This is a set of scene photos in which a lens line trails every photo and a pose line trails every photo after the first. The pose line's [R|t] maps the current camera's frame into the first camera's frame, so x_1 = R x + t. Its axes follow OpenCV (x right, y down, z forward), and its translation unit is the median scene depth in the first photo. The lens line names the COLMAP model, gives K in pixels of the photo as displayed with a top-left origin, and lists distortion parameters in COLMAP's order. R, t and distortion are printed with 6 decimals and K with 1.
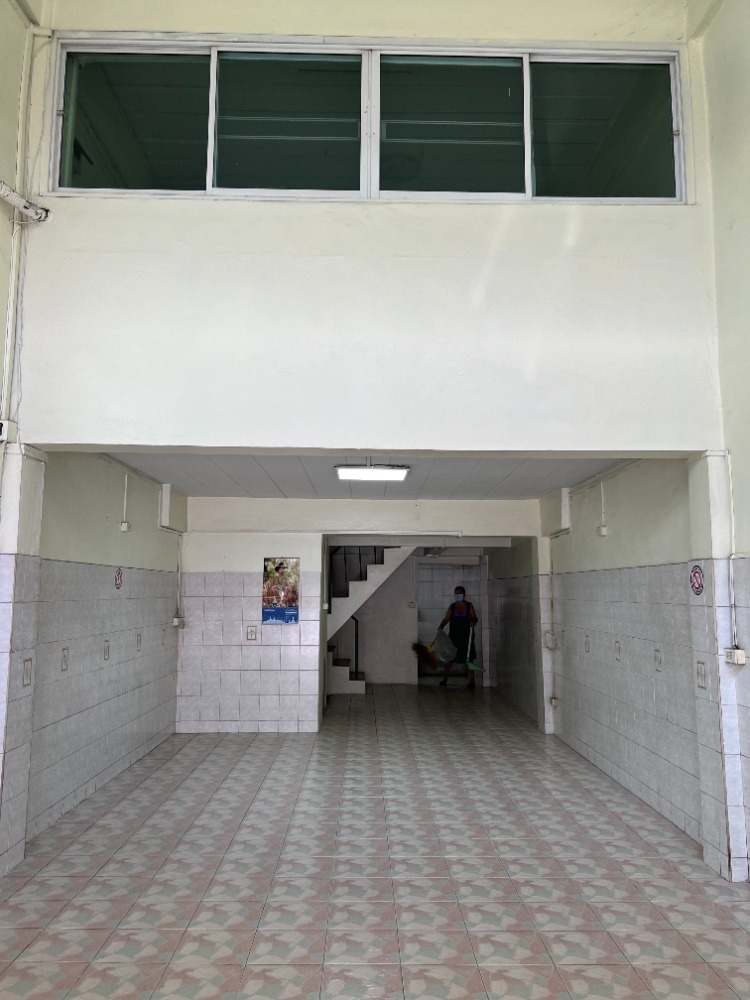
lens RADIAL K [[751.7, 0, 377.7], [0, 751.7, 492.8], [0, 0, 1]] dist [0.039137, -0.042471]
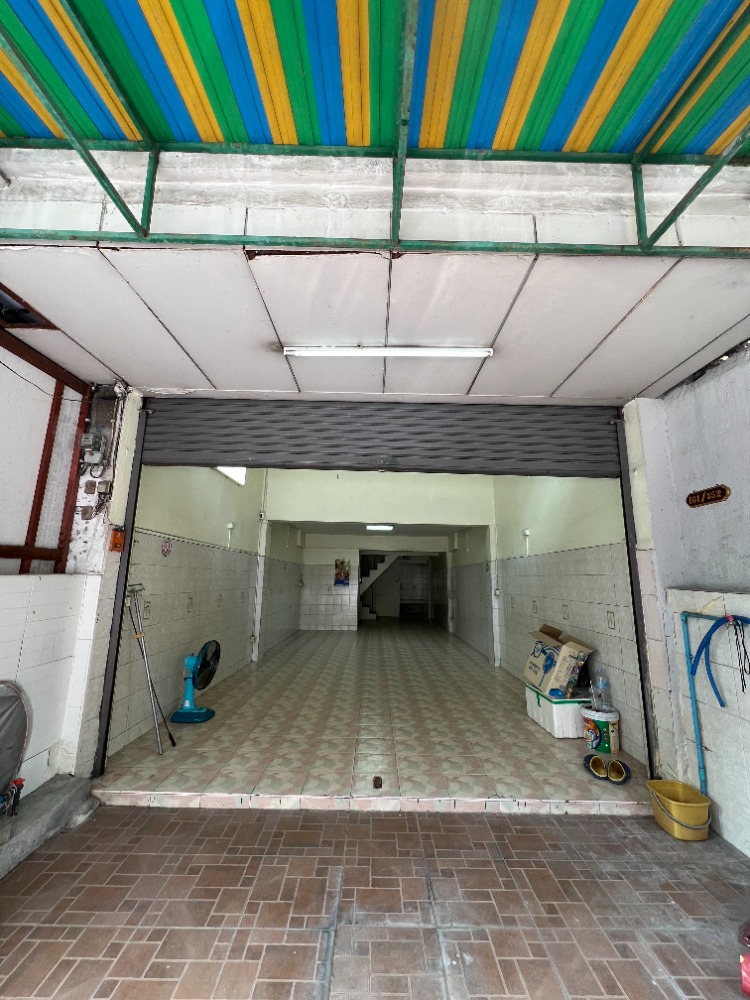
lens RADIAL K [[398.8, 0, 377.3], [0, 398.8, 498.6], [0, 0, 1]] dist [-0.001598, 0.000093]
pose [[0.999813, 0.011252, -0.015738, 0.003628], [-0.012308, 0.997562, -0.068690, -0.024480], [0.014927, 0.068870, 0.997514, -0.328212]]
